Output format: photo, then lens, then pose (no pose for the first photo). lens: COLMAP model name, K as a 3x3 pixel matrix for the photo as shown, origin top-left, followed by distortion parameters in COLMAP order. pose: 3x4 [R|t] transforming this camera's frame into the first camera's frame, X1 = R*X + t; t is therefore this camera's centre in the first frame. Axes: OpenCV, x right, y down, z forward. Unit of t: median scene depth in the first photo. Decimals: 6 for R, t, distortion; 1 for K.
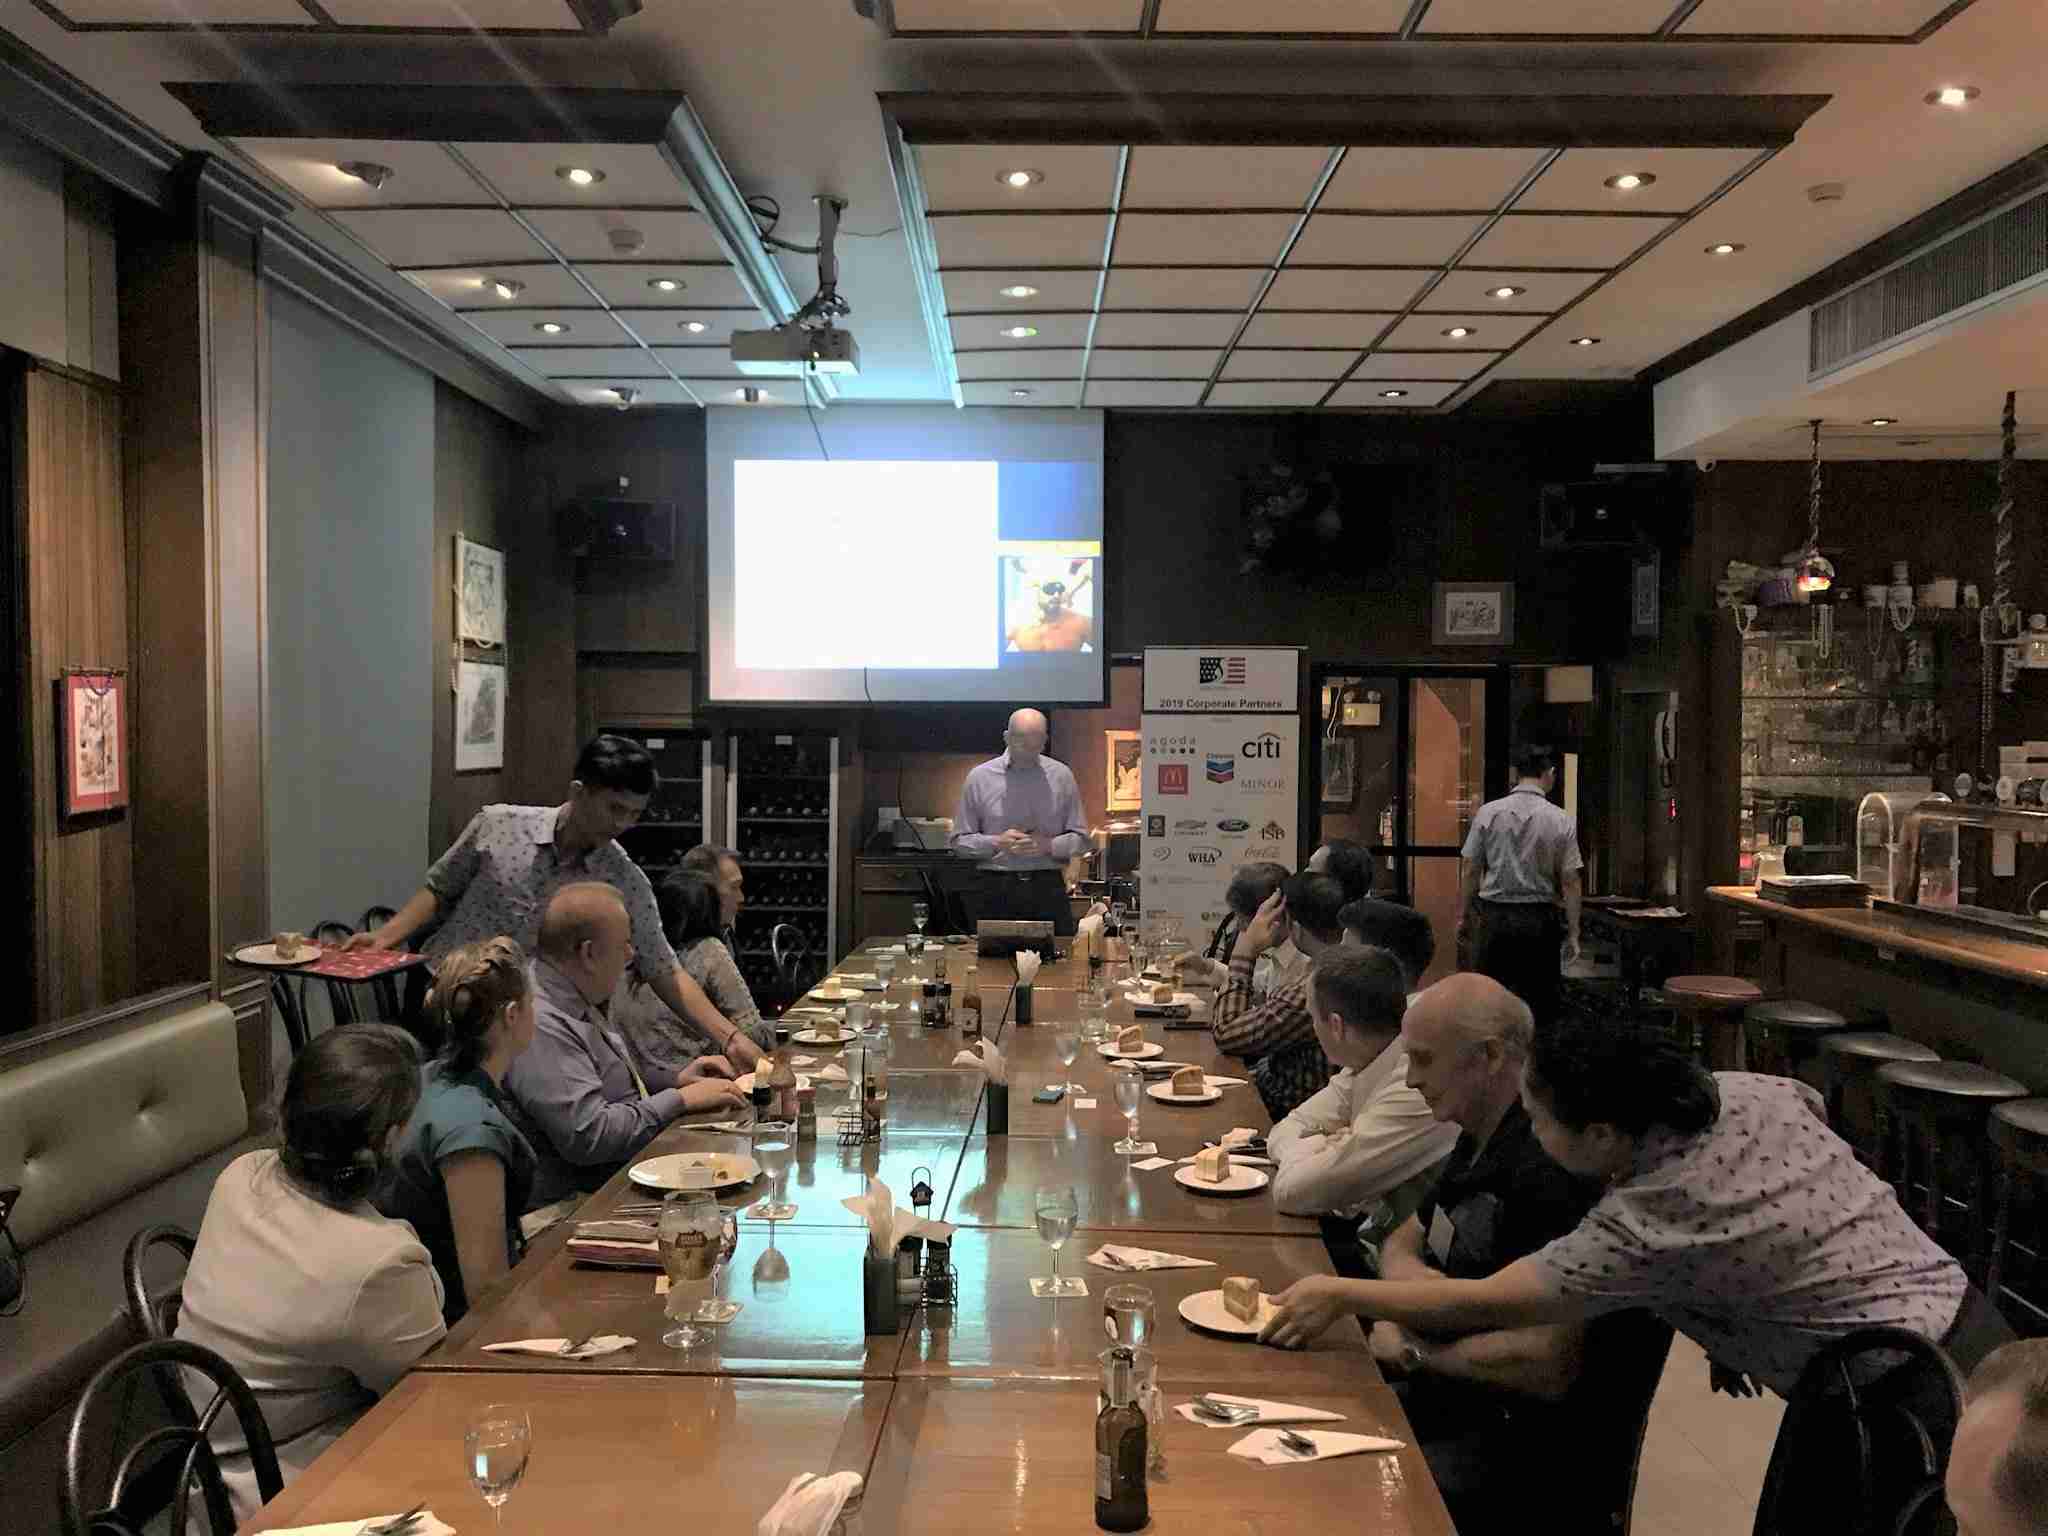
lens RADIAL K [[1672.3, 0, 1024.9], [0, 1672.3, 763.5], [0, 0, 1]] dist [0.009291, 0.004100]
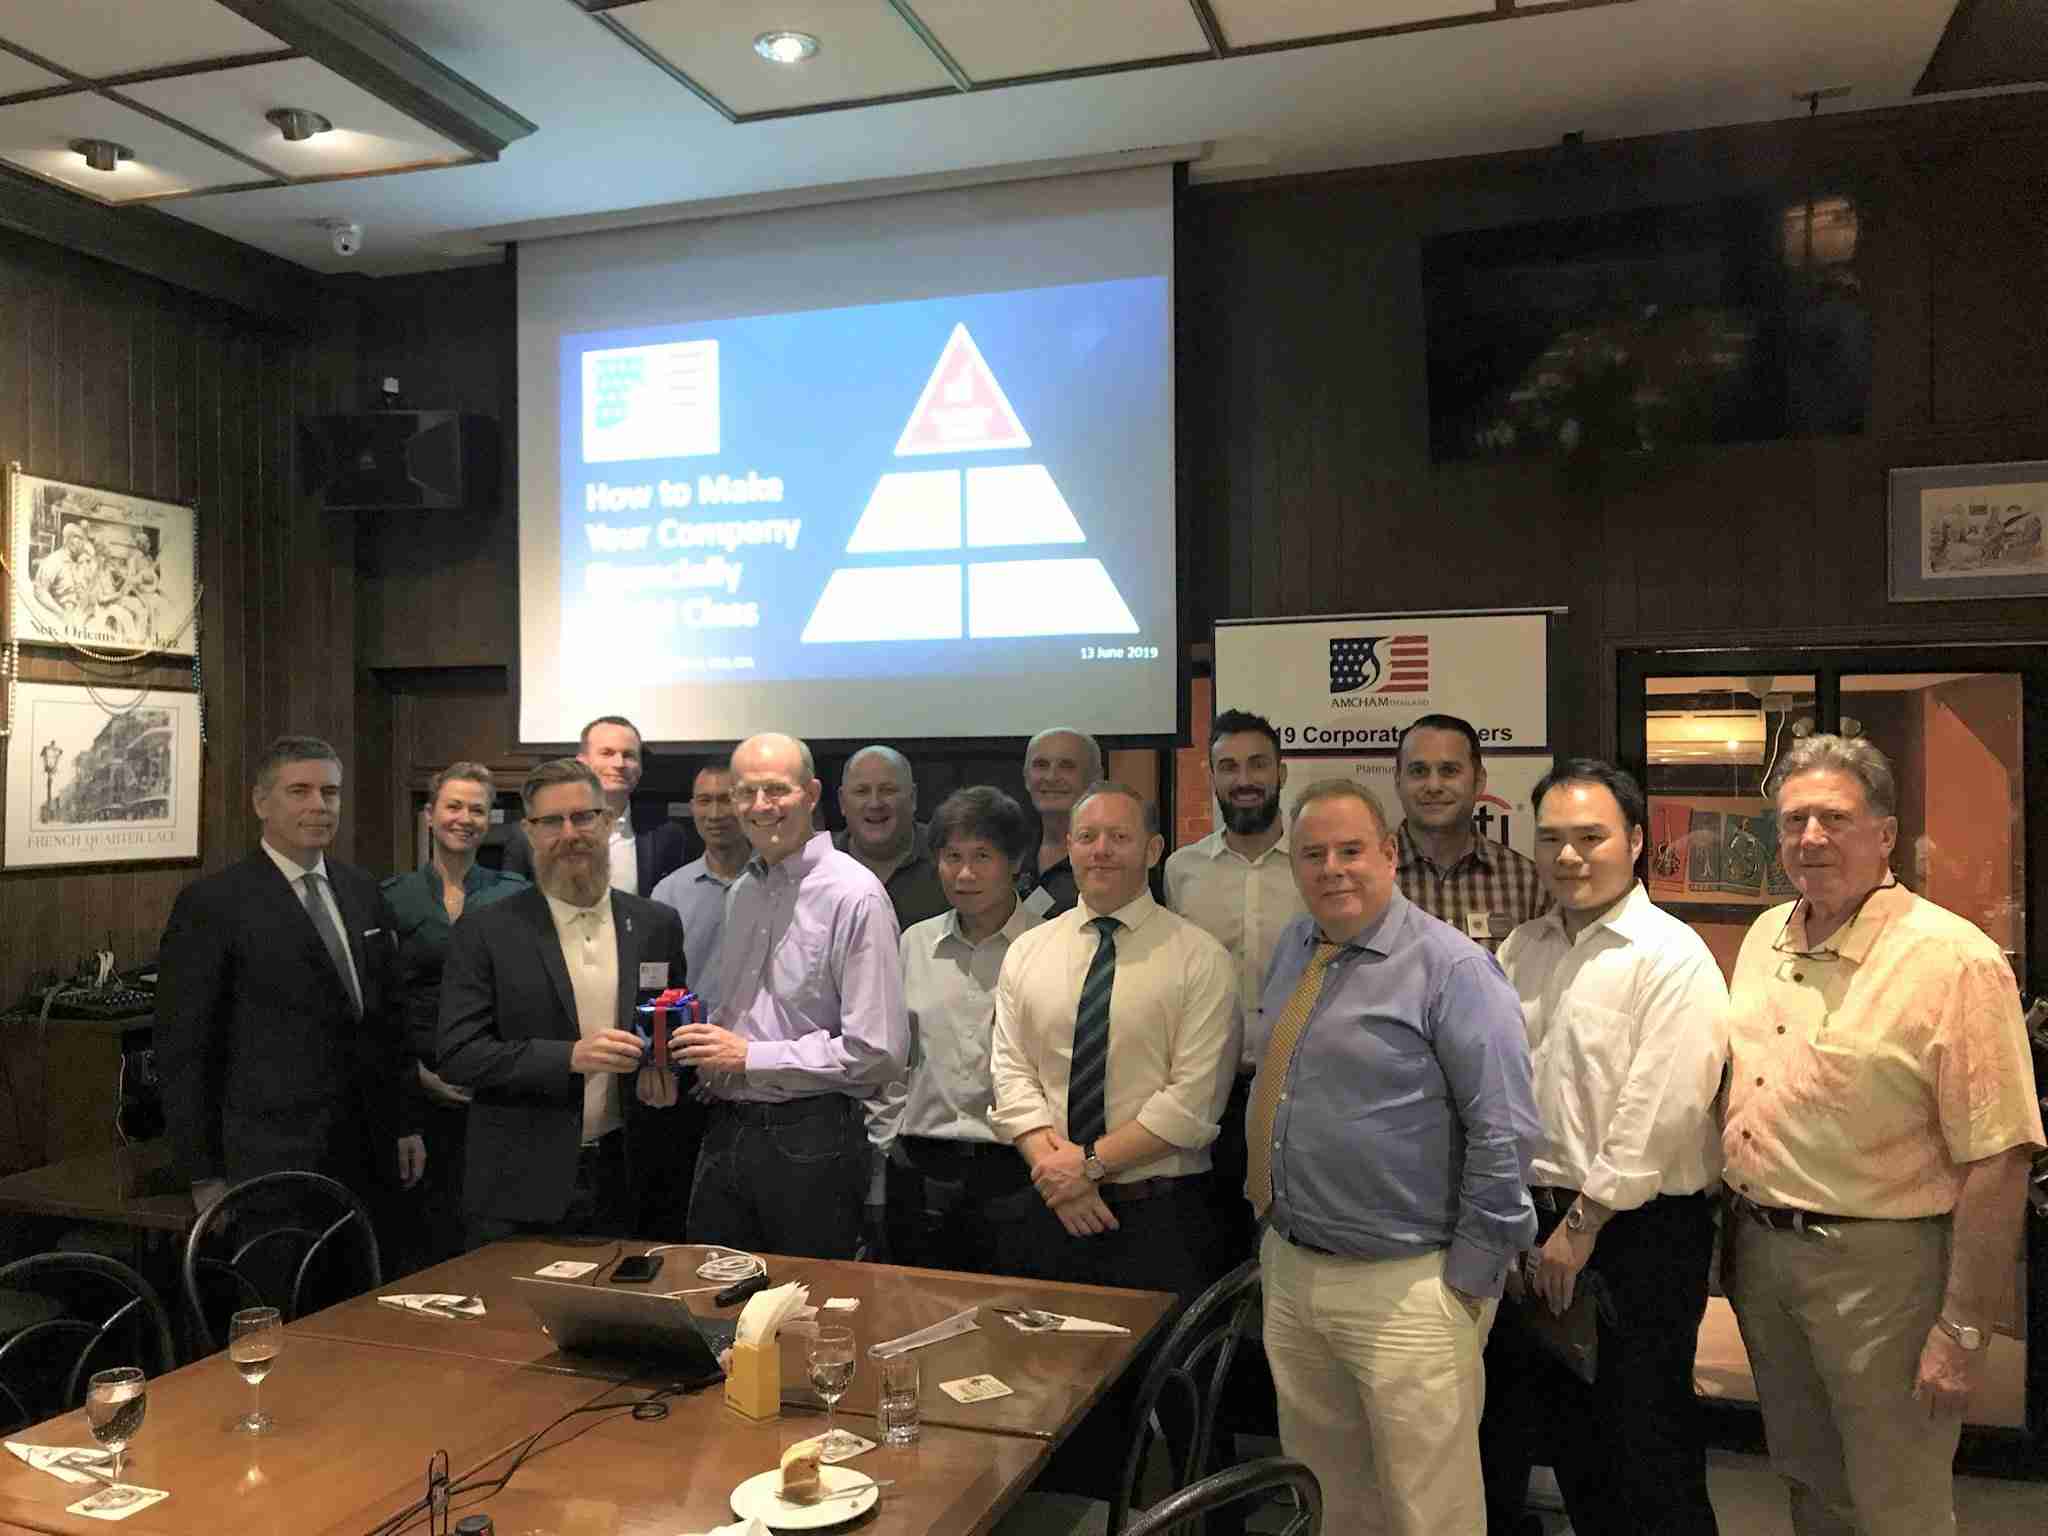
lens RADIAL K [[1672.3, 0, 1022.9], [0, 1672.3, 774.3], [0, 0, 1]] dist [0.009291, 0.004100]
pose [[0.948915, -0.009324, -0.315393, 0.168911], [-0.001751, 0.999392, -0.034814, -0.007174], [0.315526, 0.033588, 0.948322, 0.505663]]
